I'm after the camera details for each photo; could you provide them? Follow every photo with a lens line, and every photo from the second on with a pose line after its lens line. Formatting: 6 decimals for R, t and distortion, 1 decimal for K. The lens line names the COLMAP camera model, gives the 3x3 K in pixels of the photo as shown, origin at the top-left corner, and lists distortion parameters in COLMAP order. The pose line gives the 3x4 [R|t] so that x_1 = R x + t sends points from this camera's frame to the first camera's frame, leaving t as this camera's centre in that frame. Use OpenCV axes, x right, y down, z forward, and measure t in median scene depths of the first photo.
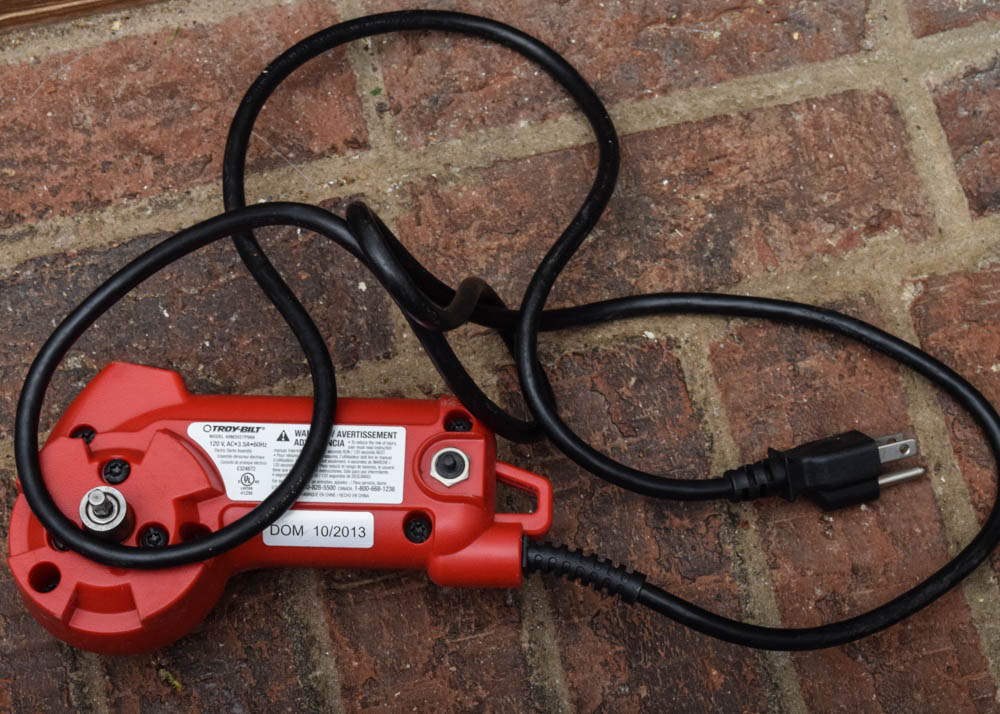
lens RADIAL K [[2166.5, 0, 500.0], [0, 2166.5, 357.0], [0, 0, 1]] dist [-0.009832, -0.038069]
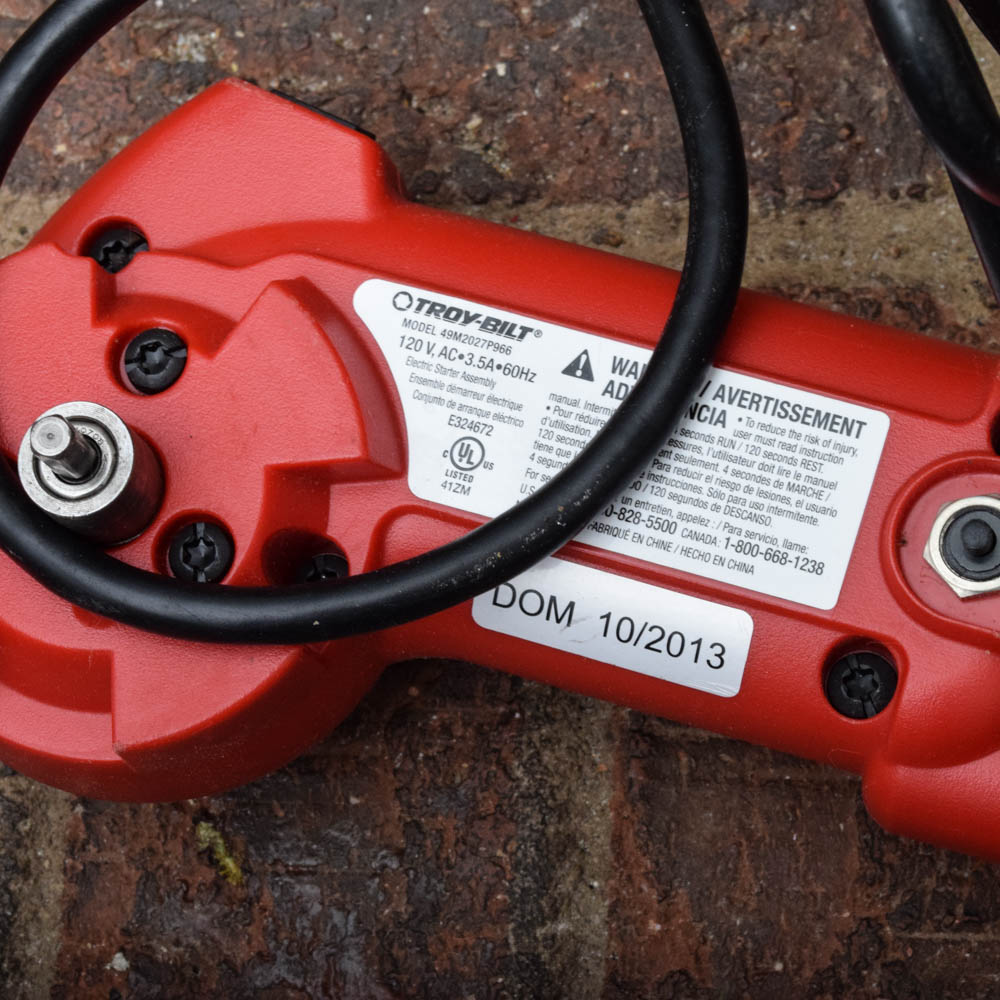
lens RADIAL K [[3218.3, 0, 499.7], [0, 3218.3, 454.3], [0, 0, 1]] dist [0.037464, -0.153798]
pose [[0.950886, 0.236977, -0.199142, 0.005645], [-0.204760, 0.964029, 0.169472, -0.043509], [0.232140, -0.120373, 0.965205, 0.433304]]
